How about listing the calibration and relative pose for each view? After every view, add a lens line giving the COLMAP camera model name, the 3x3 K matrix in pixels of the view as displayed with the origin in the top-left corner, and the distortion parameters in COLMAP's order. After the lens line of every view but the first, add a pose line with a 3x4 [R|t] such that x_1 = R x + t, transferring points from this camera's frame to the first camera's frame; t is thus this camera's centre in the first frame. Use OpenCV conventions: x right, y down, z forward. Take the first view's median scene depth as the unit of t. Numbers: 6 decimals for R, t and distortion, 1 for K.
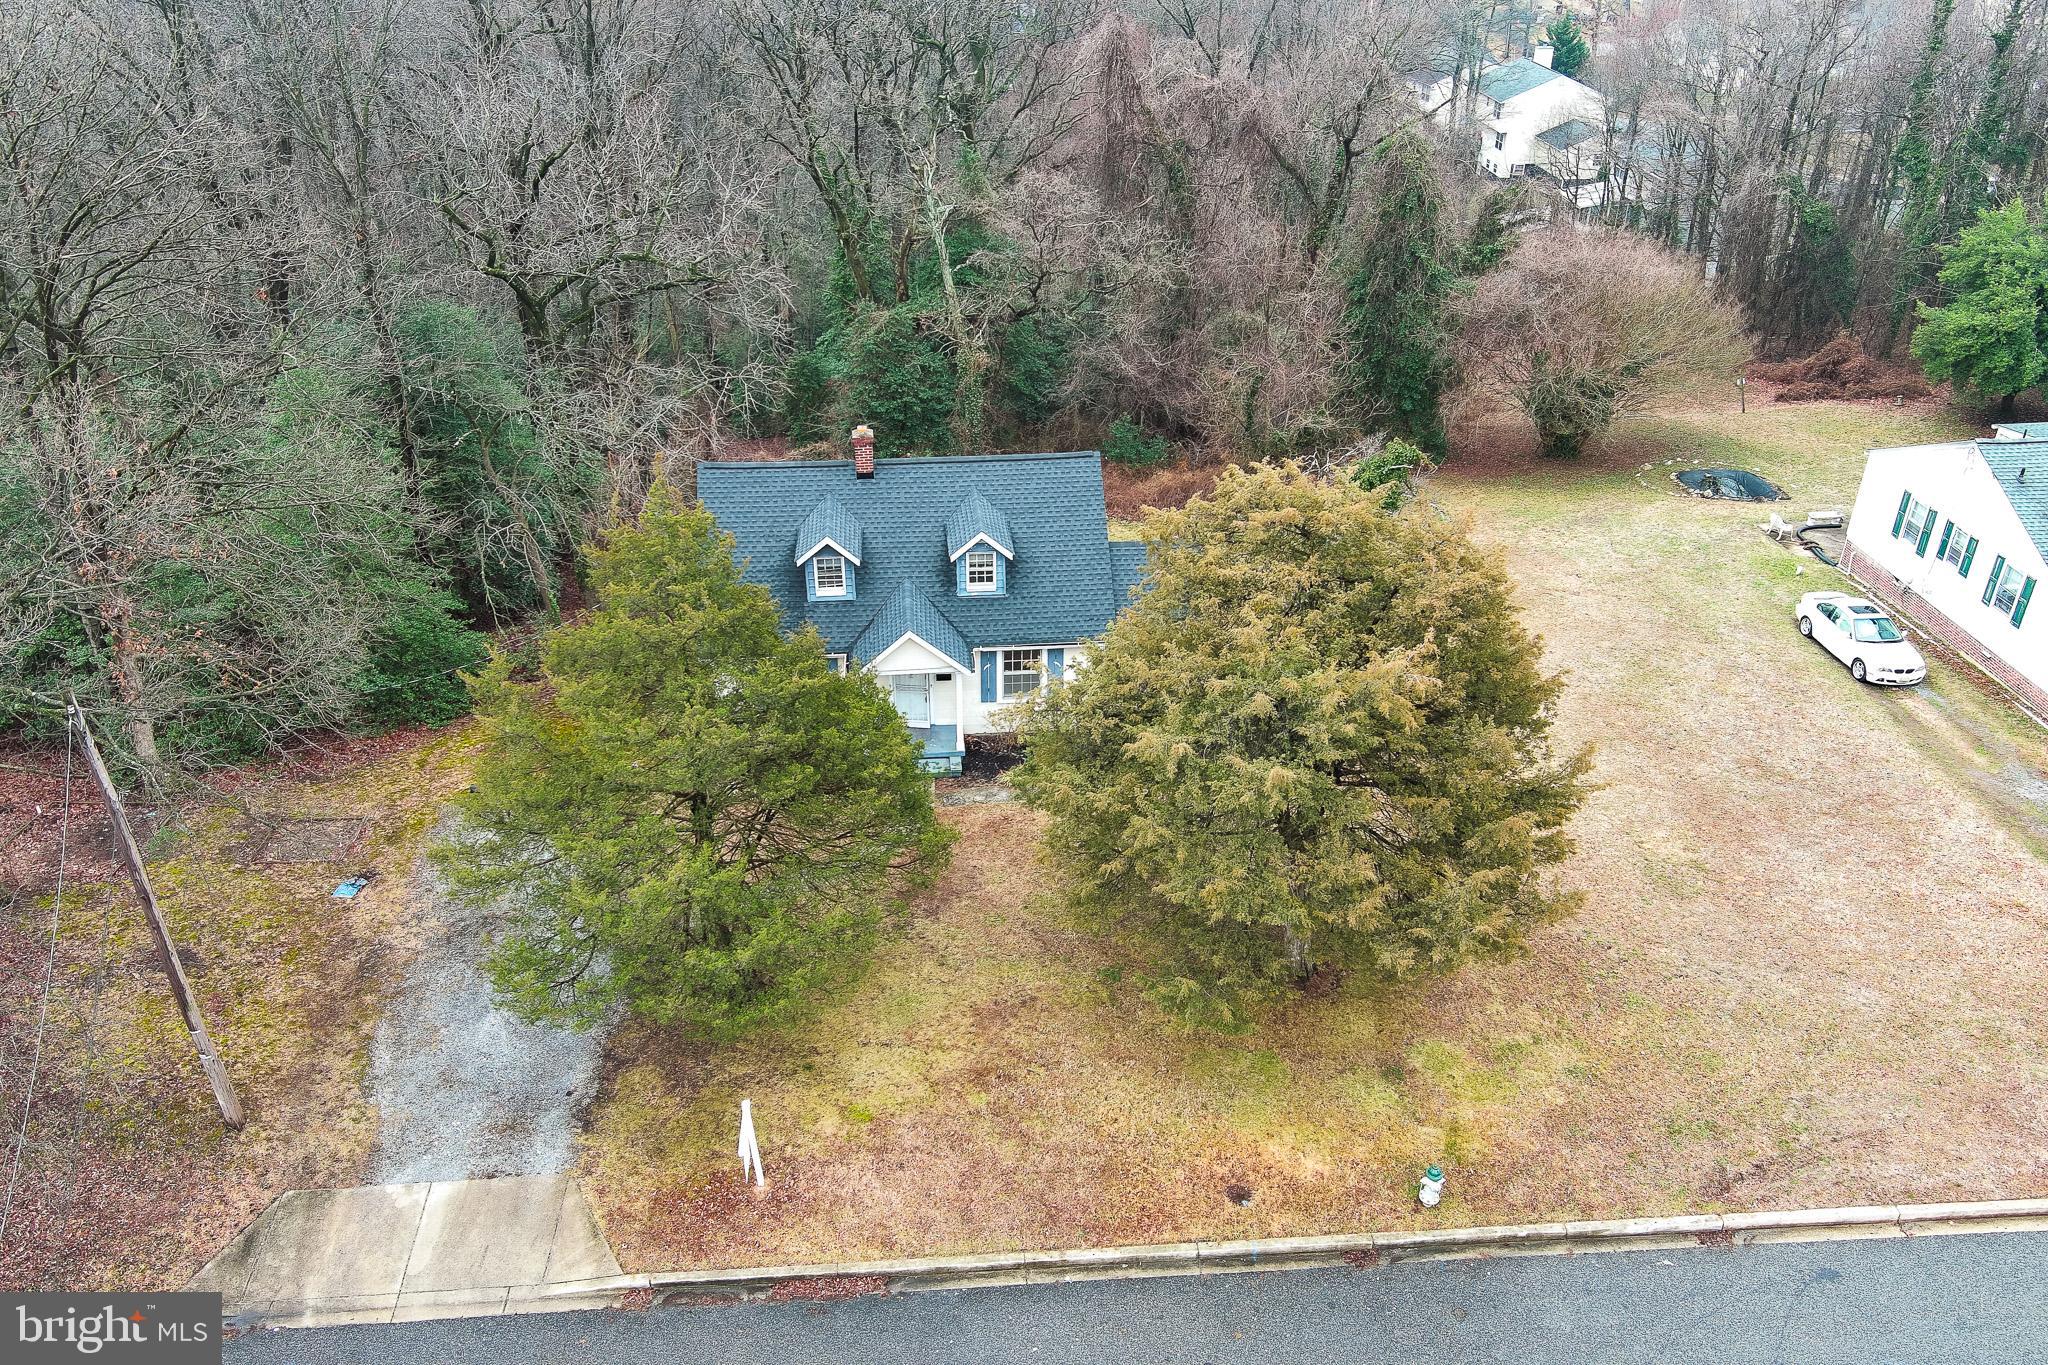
lens RADIAL K [[1594.4, 0, 1024.0], [0, 1594.4, 682.5], [0, 0, 1]] dist [0.021677, -0.005043]
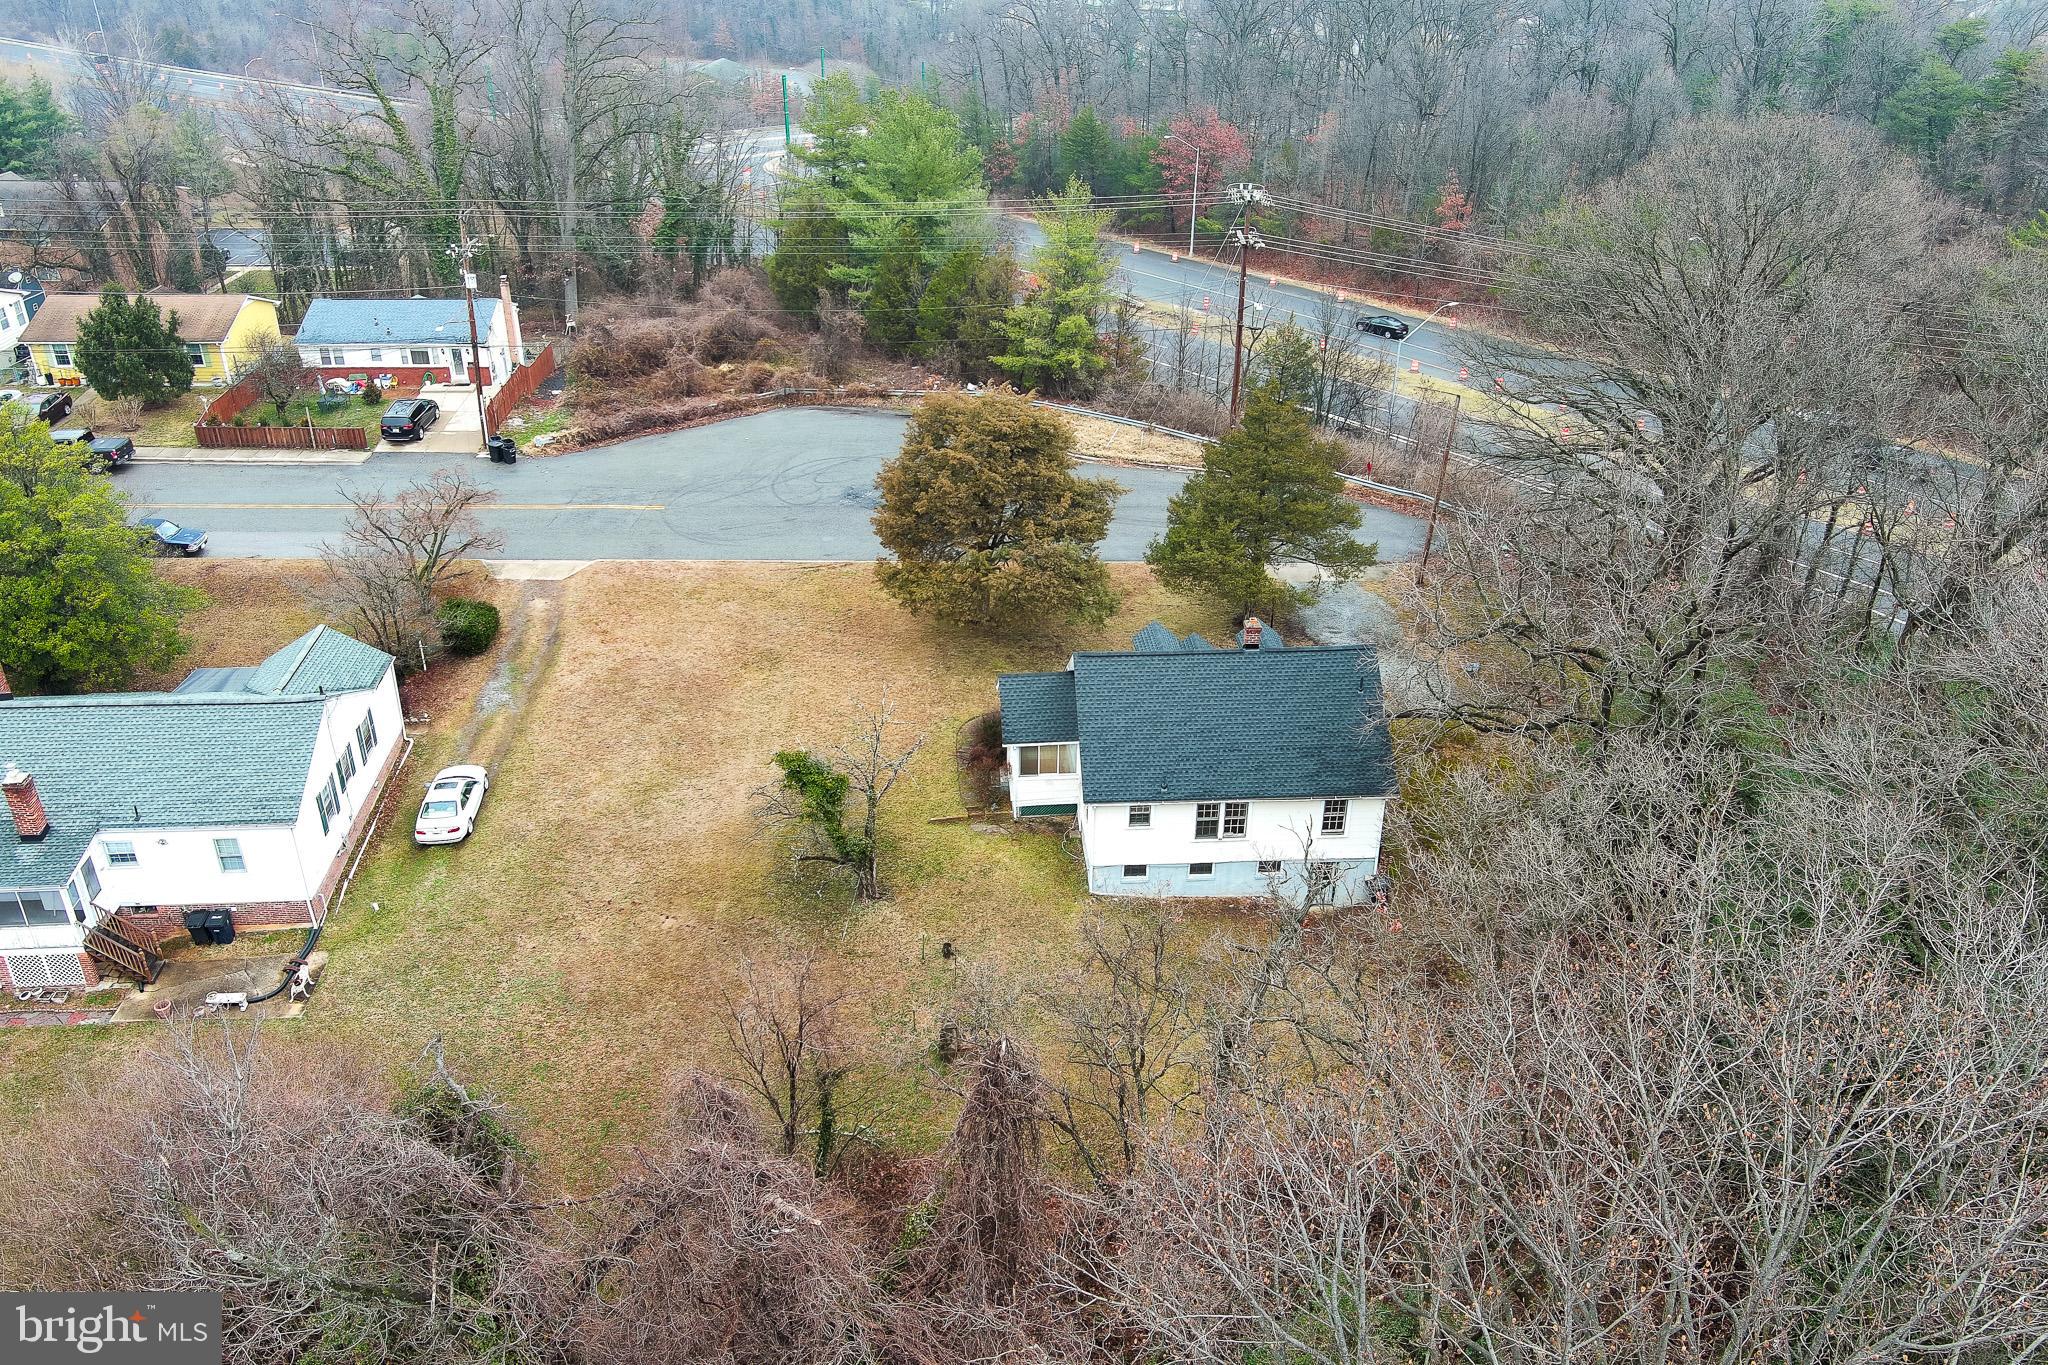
lens RADIAL K [[1618.5, 0, 1024.0], [0, 1618.5, 682.5], [0, 0, 1]] dist [0.046731, -0.005497]
pose [[-0.999771, -0.016098, 0.014093, 0.098550], [0.003529, 0.525606, 0.850721, -1.831445], [-0.021102, 0.850576, -0.525429, 2.515599]]
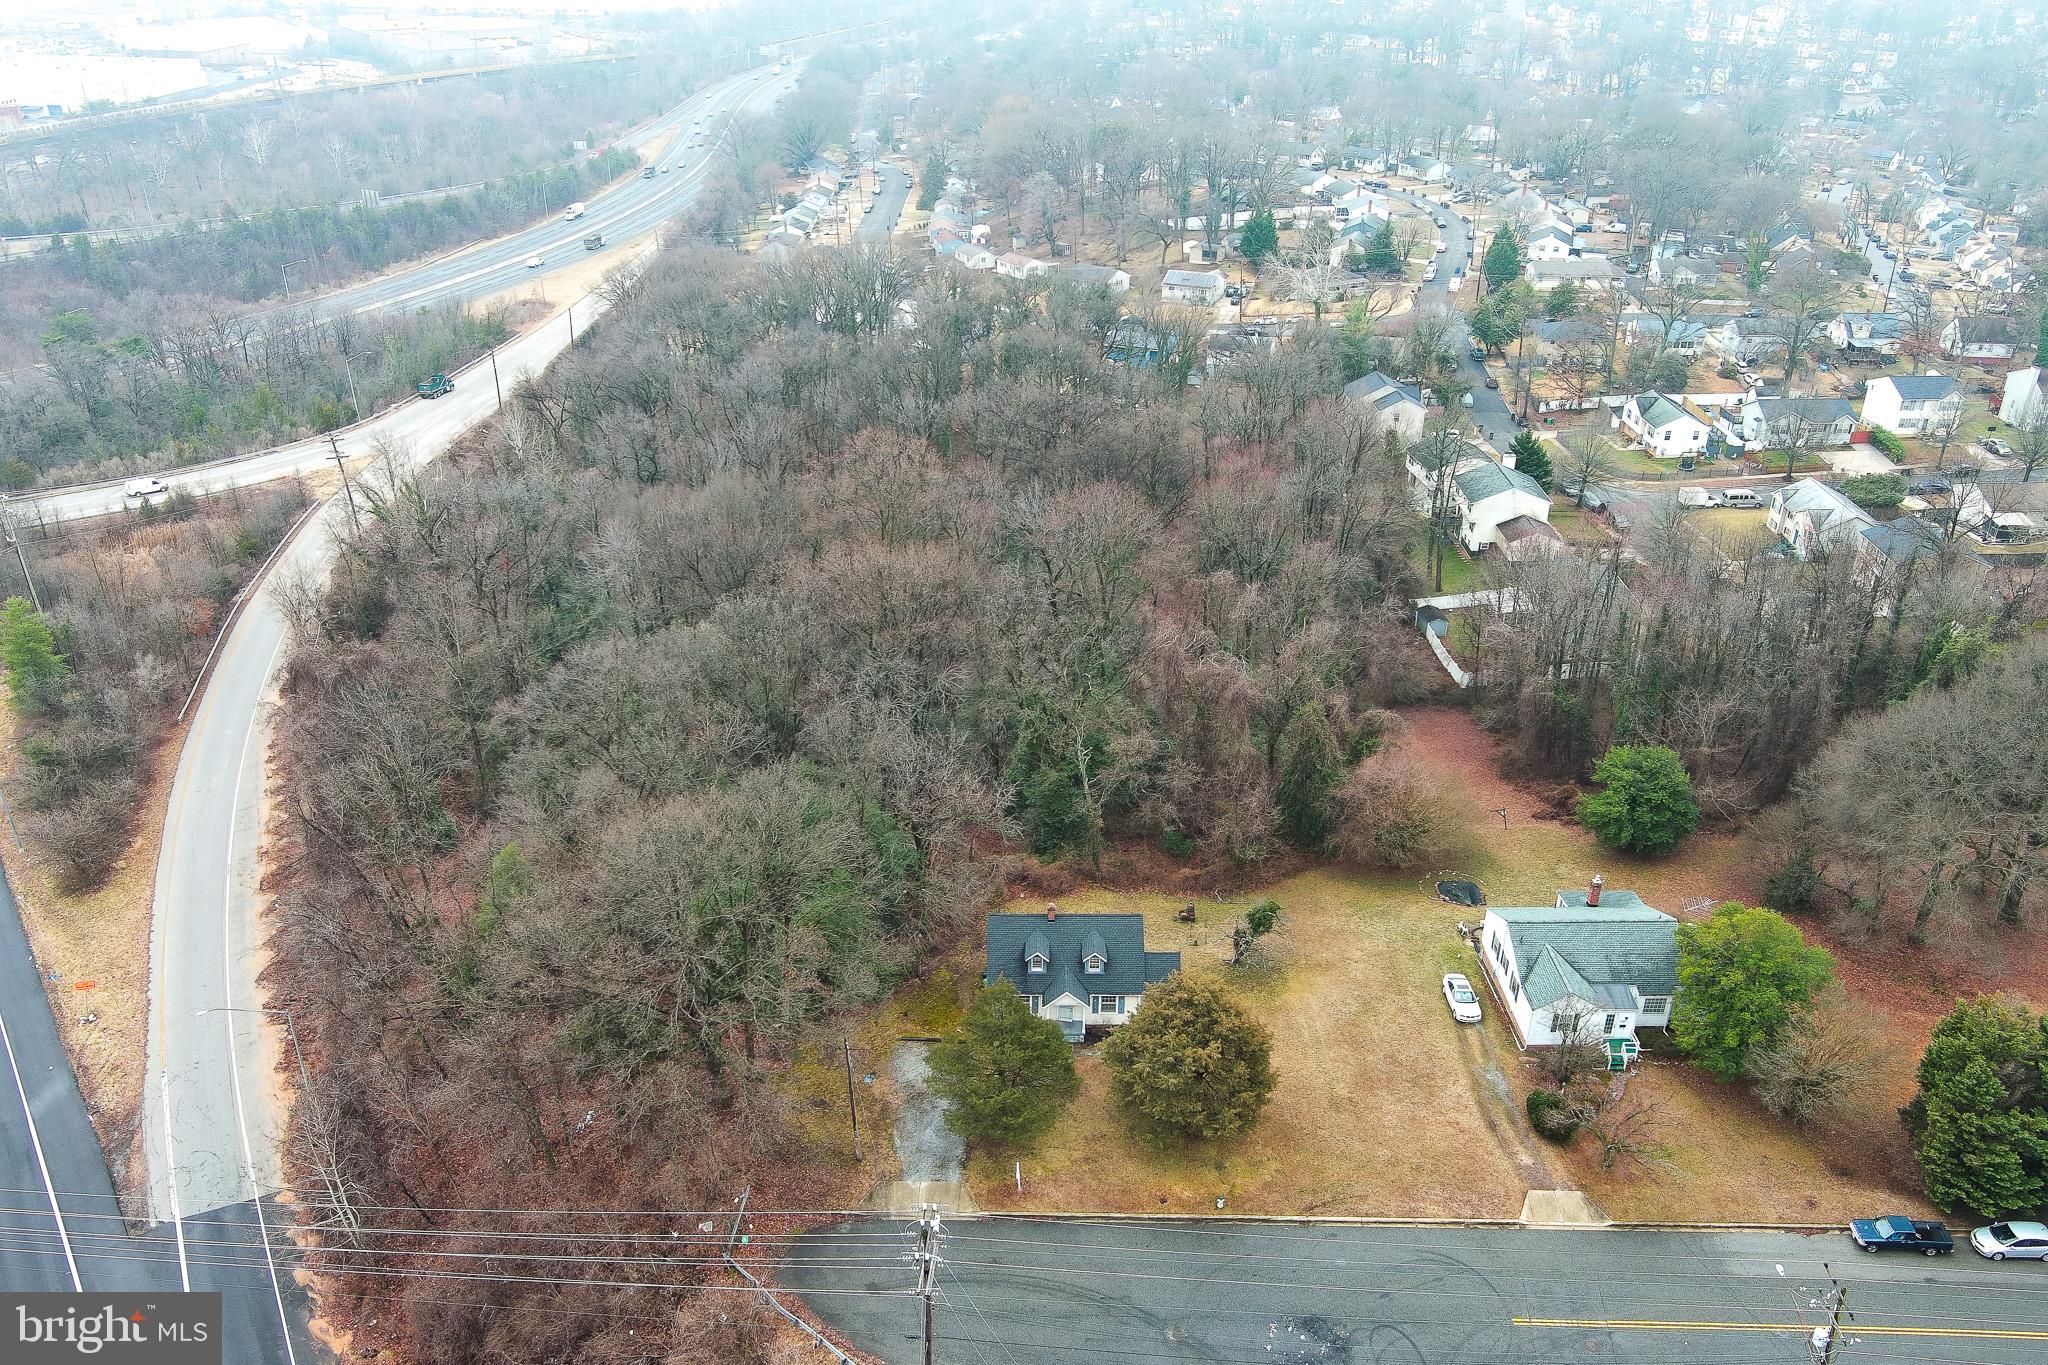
lens RADIAL K [[1618.5, 0, 1024.0], [0, 1618.5, 682.5], [0, 0, 1]] dist [0.046731, -0.005497]
pose [[0.996426, 0.042378, -0.073074, 0.046042], [-0.045639, 0.998009, -0.043544, -0.576757], [0.071083, 0.046724, 0.996375, -2.365070]]
